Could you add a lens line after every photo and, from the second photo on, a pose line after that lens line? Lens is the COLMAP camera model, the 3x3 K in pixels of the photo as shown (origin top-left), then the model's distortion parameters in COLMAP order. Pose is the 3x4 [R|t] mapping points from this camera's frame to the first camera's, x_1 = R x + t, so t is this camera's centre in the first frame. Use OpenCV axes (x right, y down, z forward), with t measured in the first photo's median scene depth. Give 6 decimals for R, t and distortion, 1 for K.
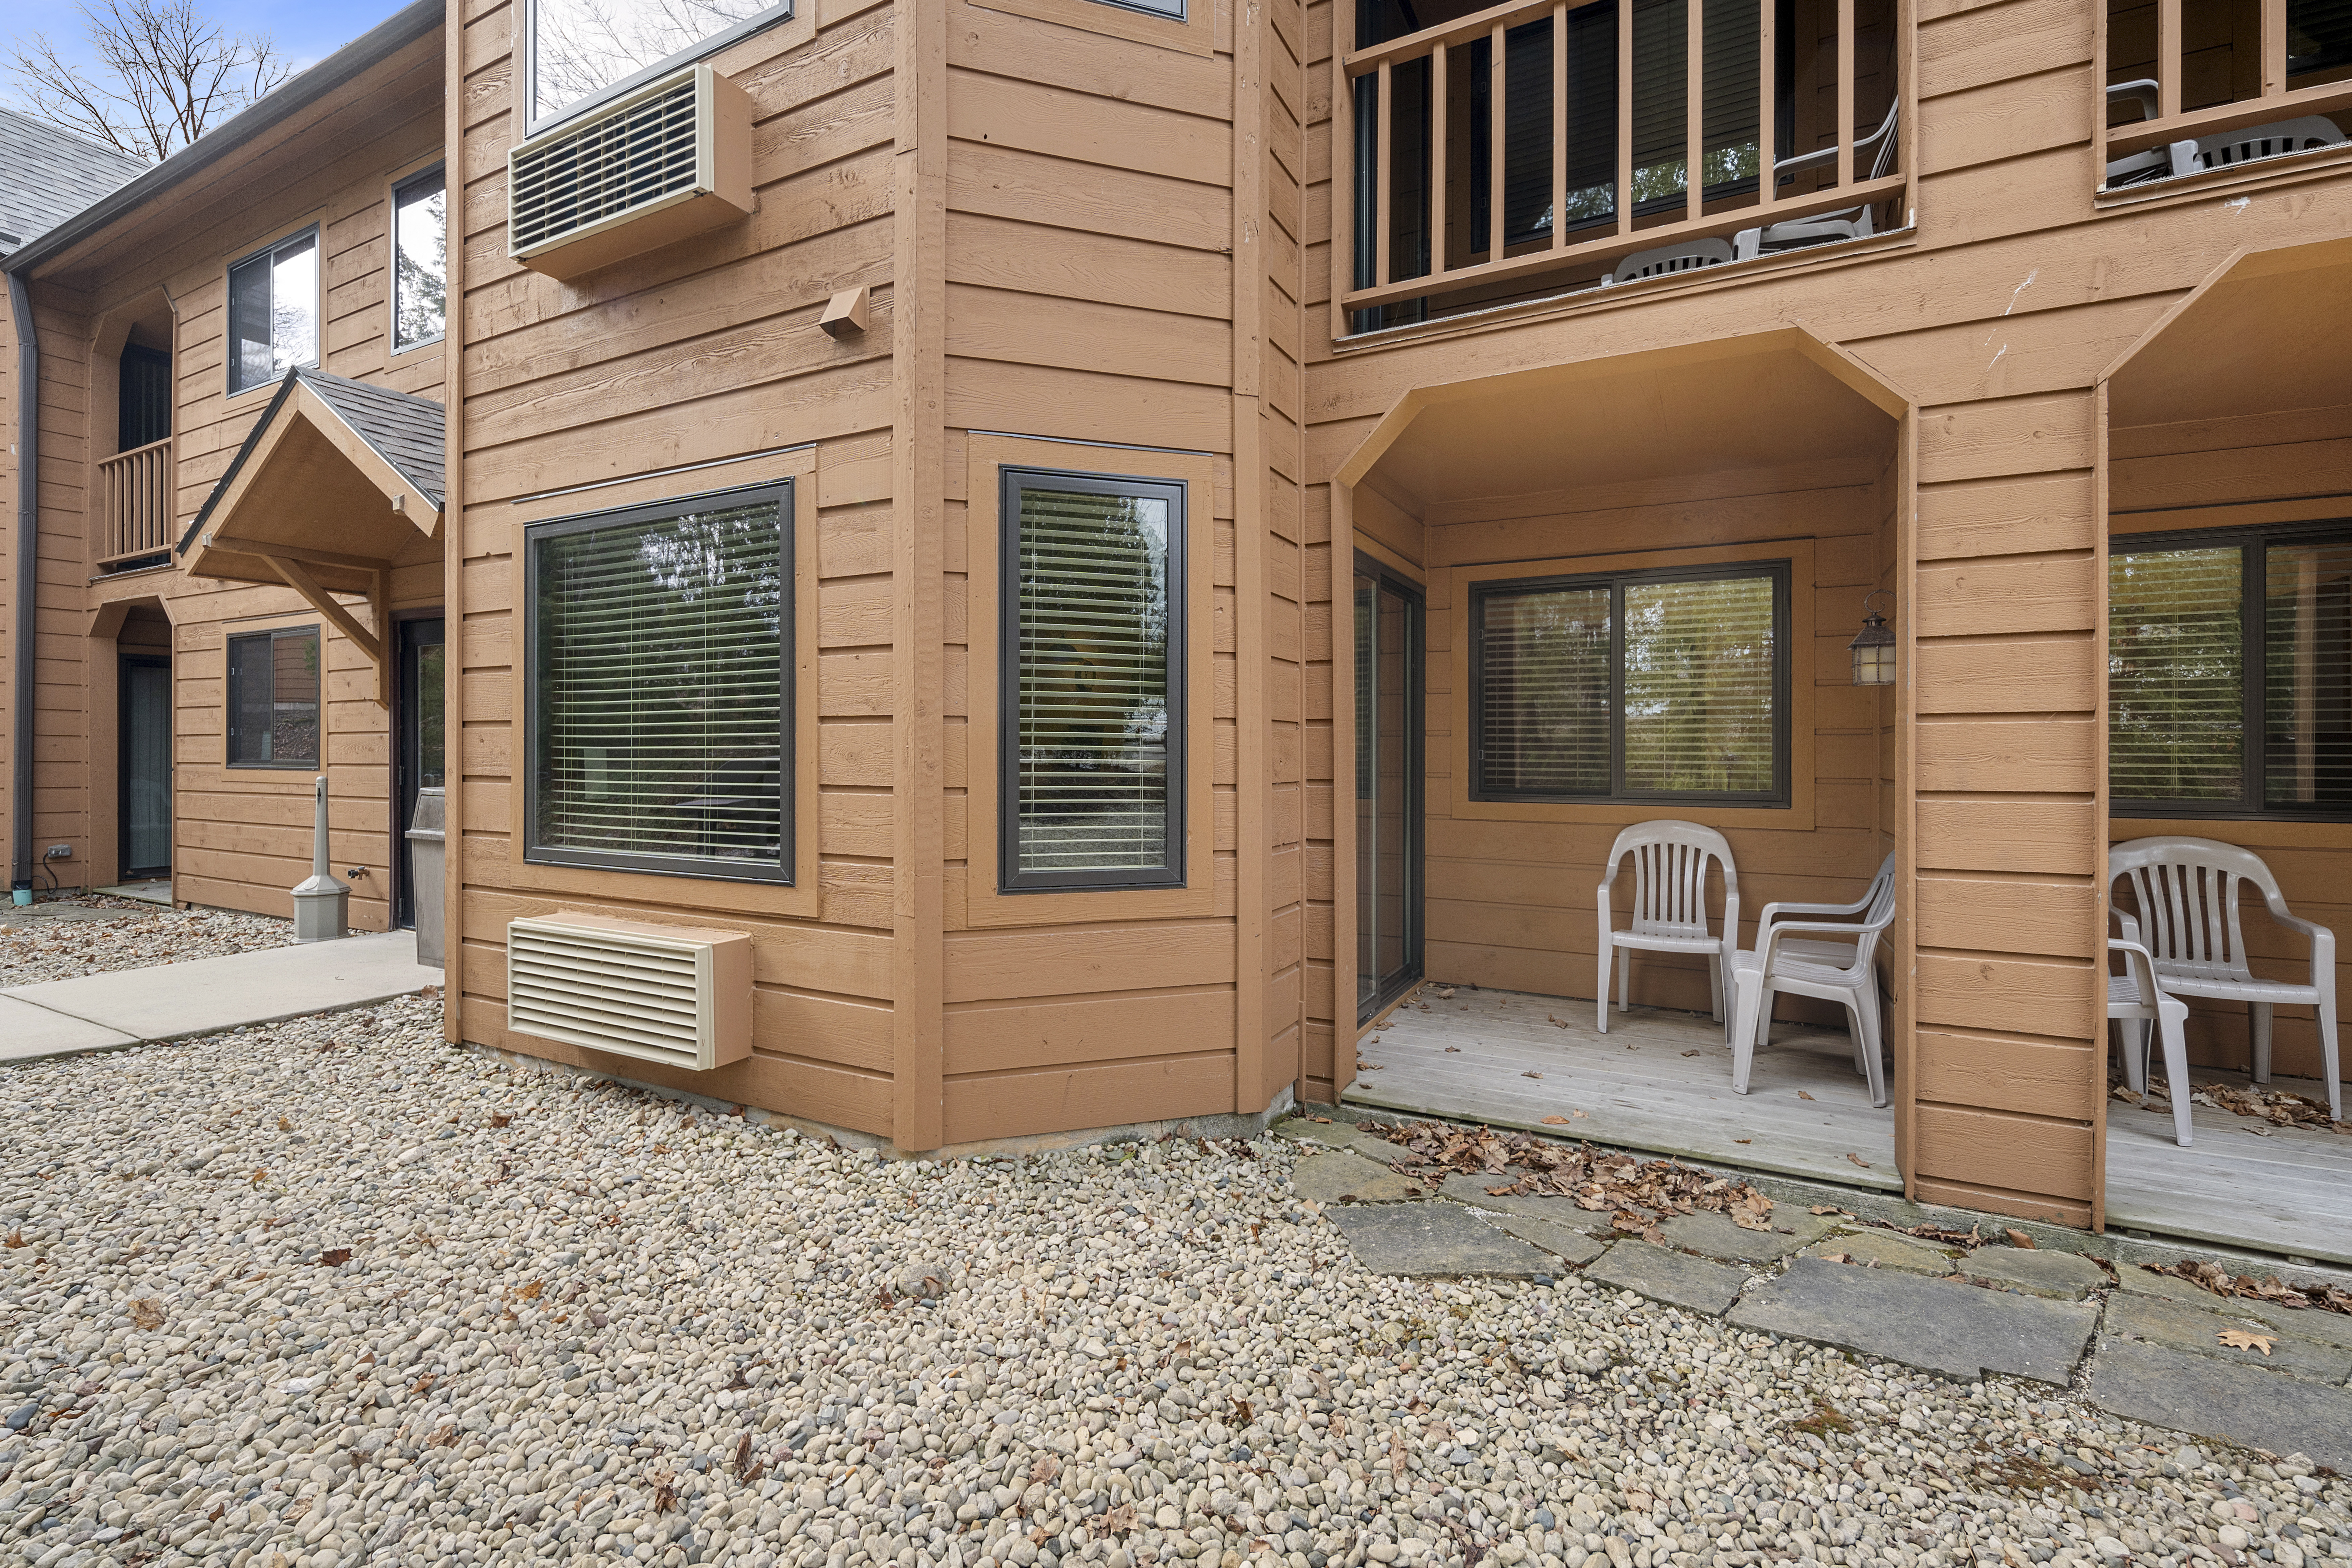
lens RADIAL K [[1025.4, 0, 1169.6], [0, 1025.4, 755.3], [0, 0, 1]] dist [0.002448, -0.002764]
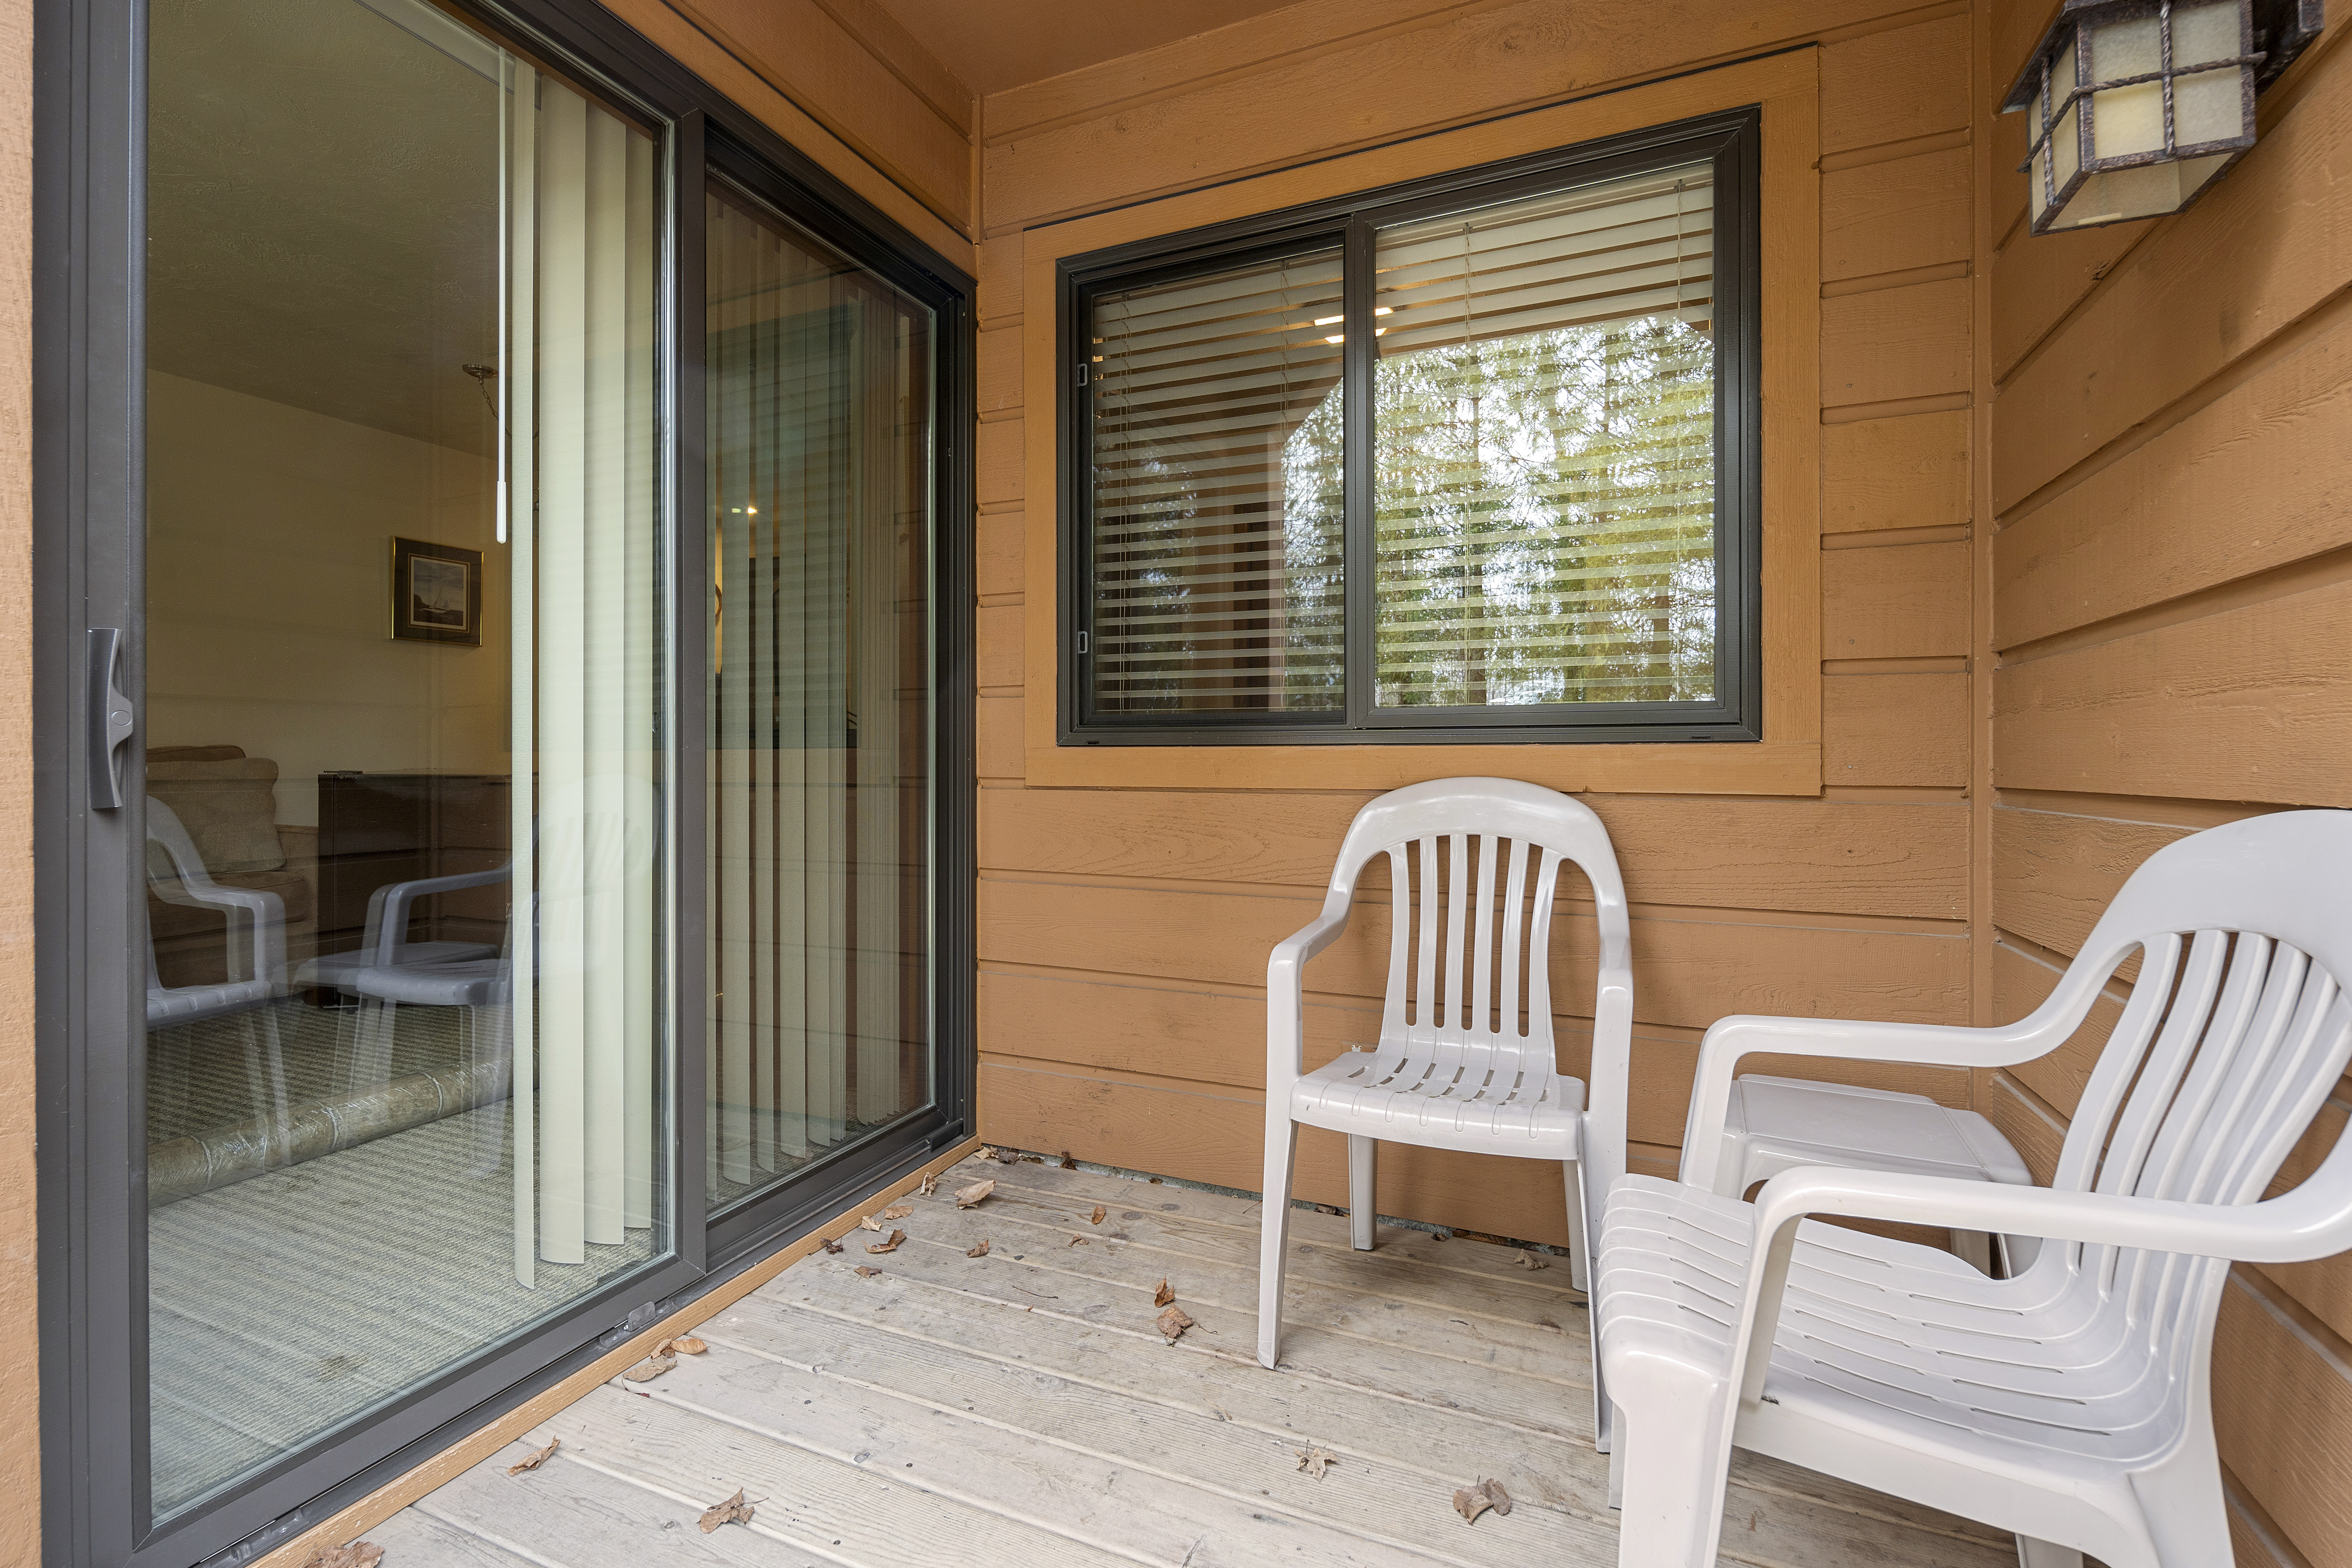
lens RADIAL K [[1023.8, 0, 1185.1], [0, 1023.8, 760.4], [0, 0, 1]] dist [0.000696, -0.000135]
pose [[0.996186, -0.003414, 0.087193, 0.336067], [0.003455, 0.999994, -0.000317, 0.056006], [-0.087191, 0.000617, 0.996191, 0.599547]]
